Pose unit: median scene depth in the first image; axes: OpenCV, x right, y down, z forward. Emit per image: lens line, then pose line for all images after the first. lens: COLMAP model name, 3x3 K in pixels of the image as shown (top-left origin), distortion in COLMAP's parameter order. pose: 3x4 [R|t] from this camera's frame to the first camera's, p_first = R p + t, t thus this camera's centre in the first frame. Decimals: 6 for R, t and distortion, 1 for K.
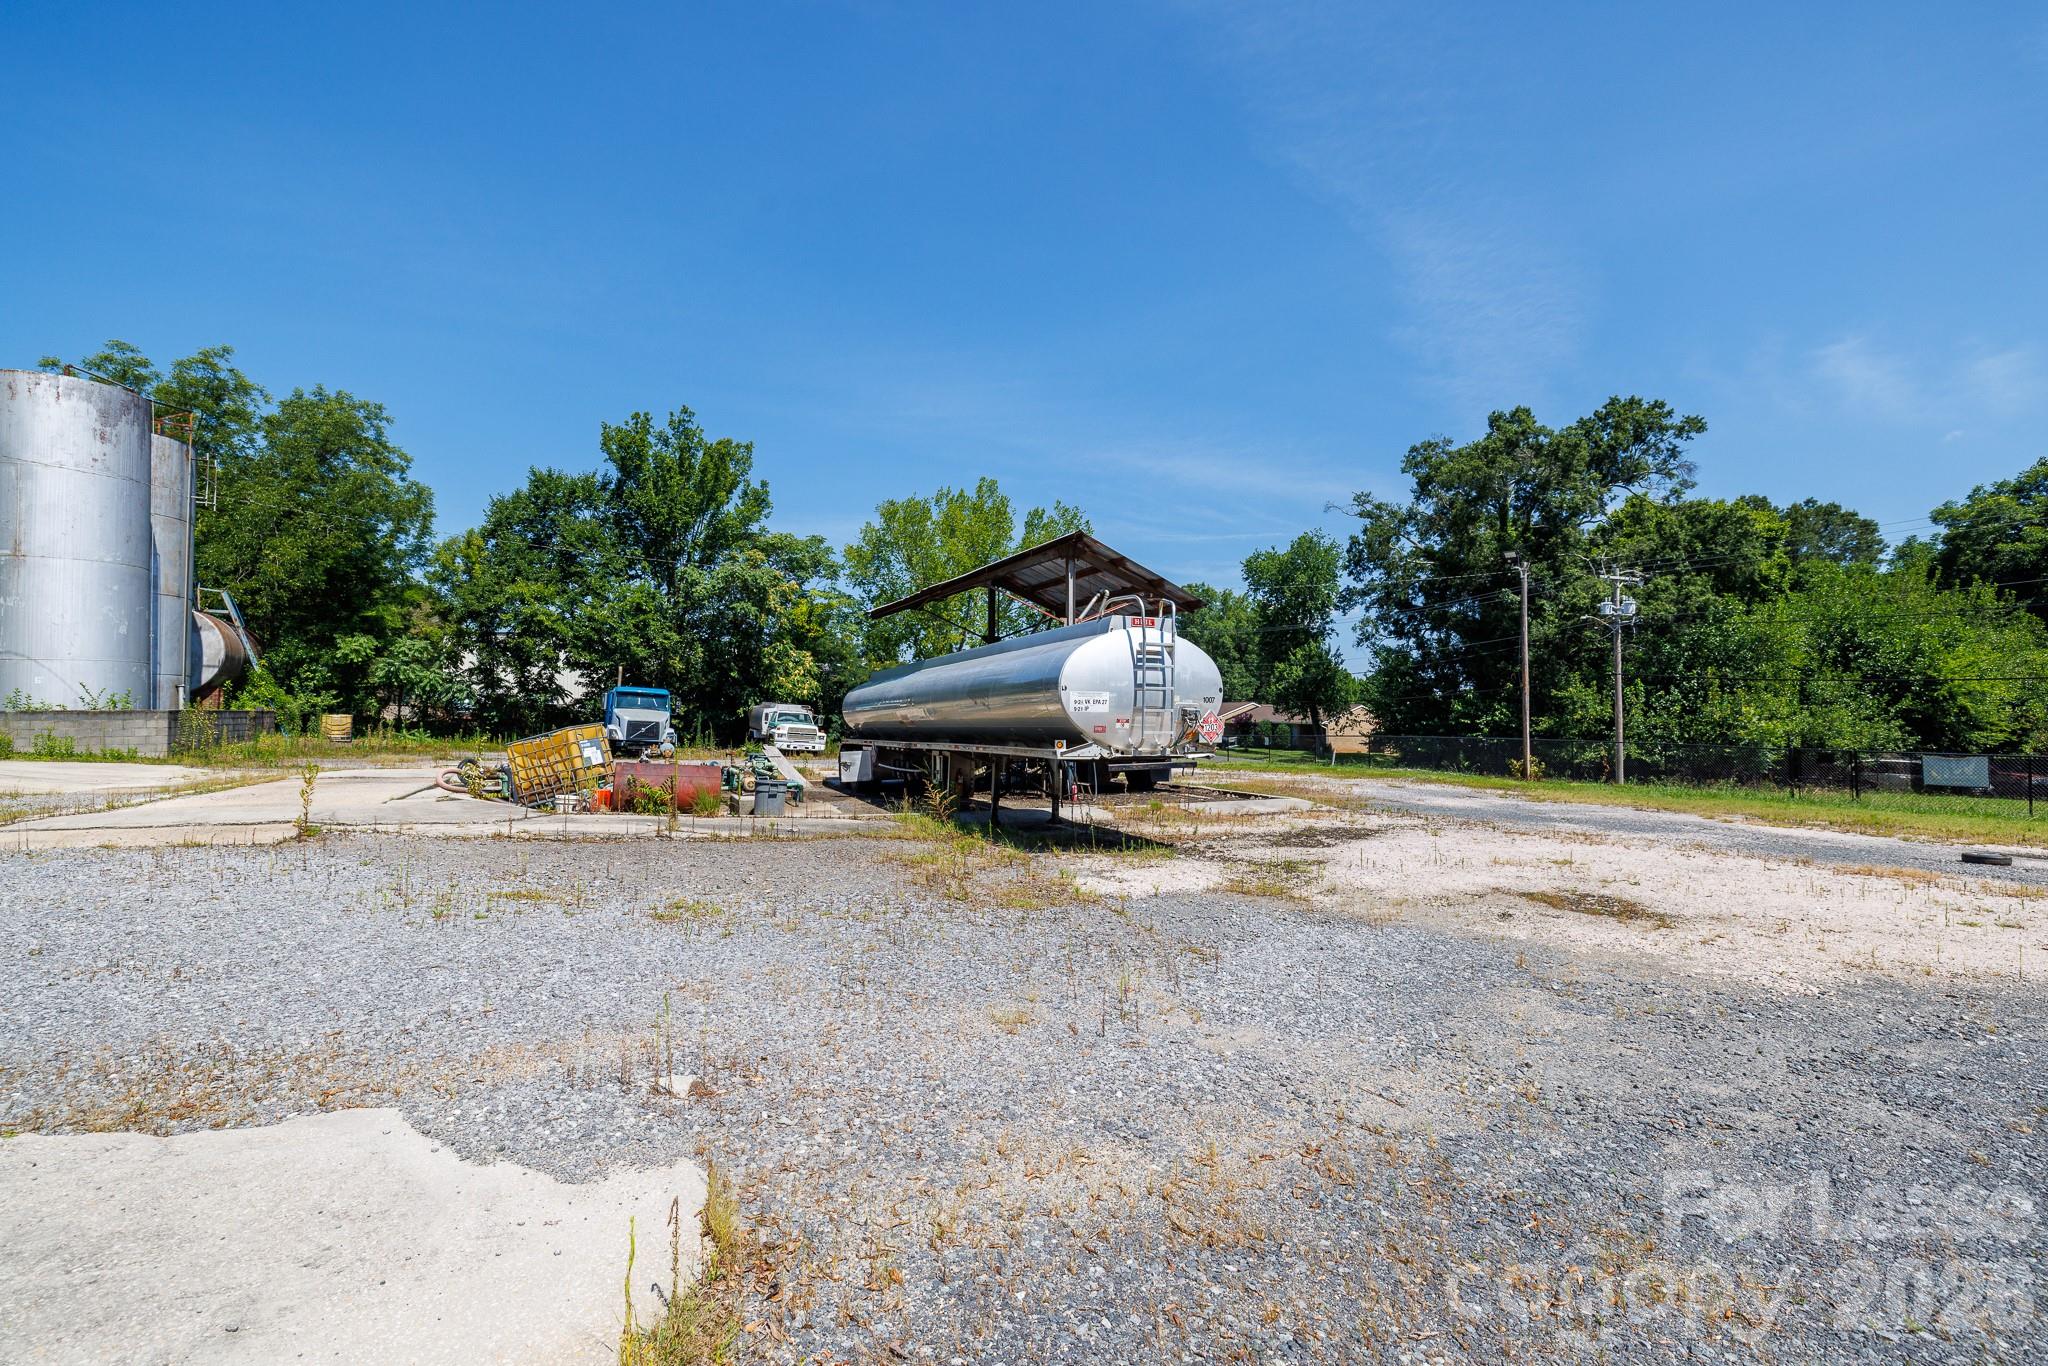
lens RADIAL K [[927.4, 0, 1047.0], [0, 927.4, 687.6], [0, 0, 1]] dist [-0.000752, 0.000849]
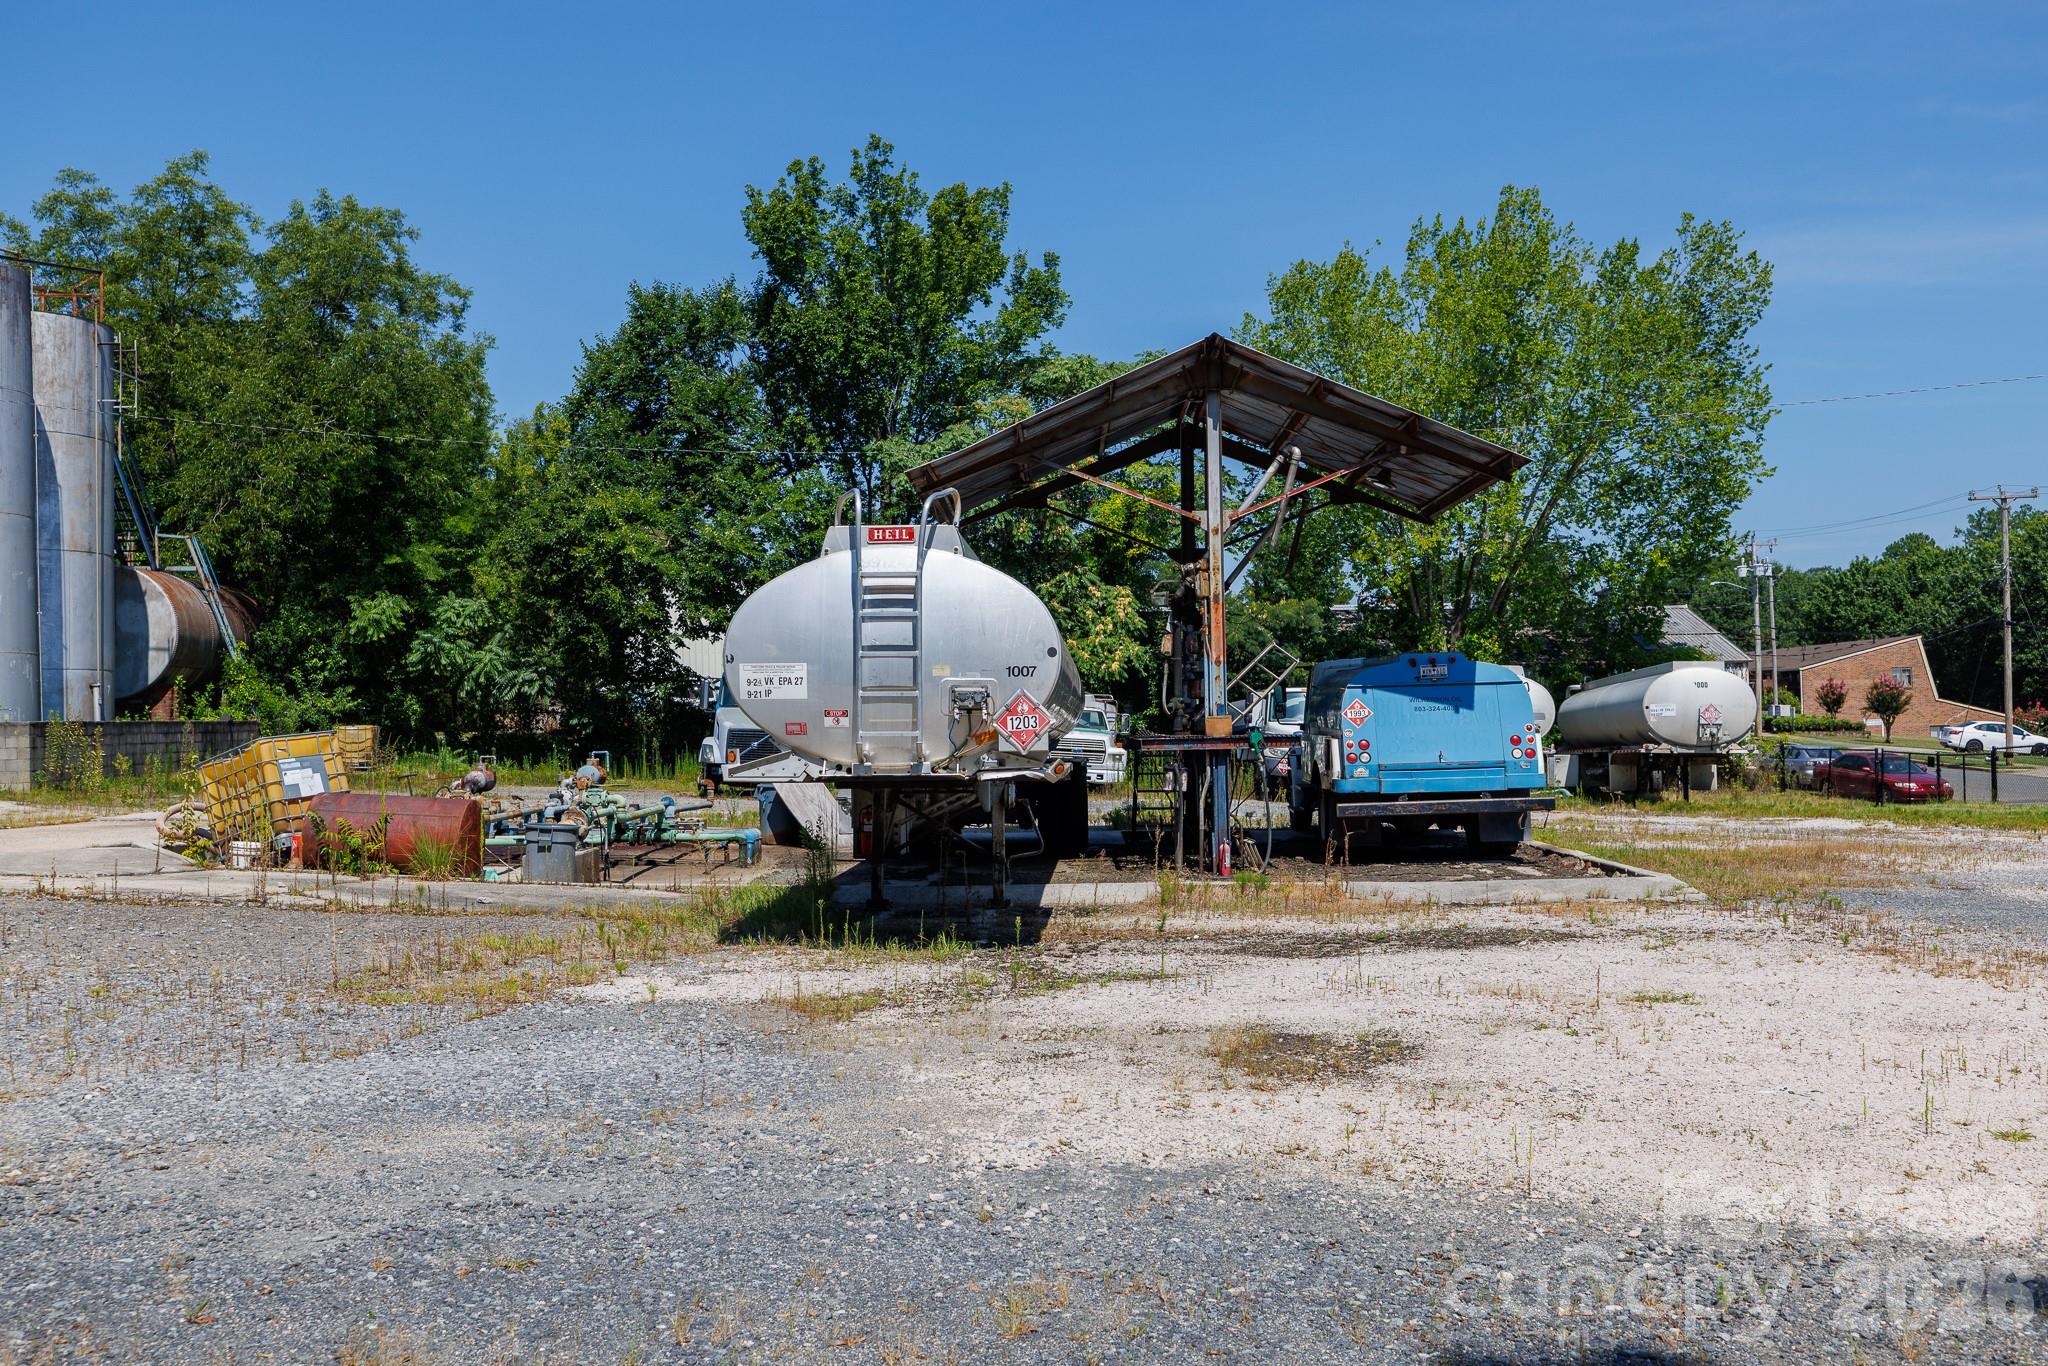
lens RADIAL K [[2051.0, 0, 1019.9], [0, 2051.0, 661.6], [0, 0, 1]] dist [0.072375, -0.143795]
pose [[0.892510, -0.028064, -0.450153, 0.248194], [0.030016, 0.999545, -0.002802, 0.003807], [0.450027, -0.011011, 0.892947, -0.021164]]
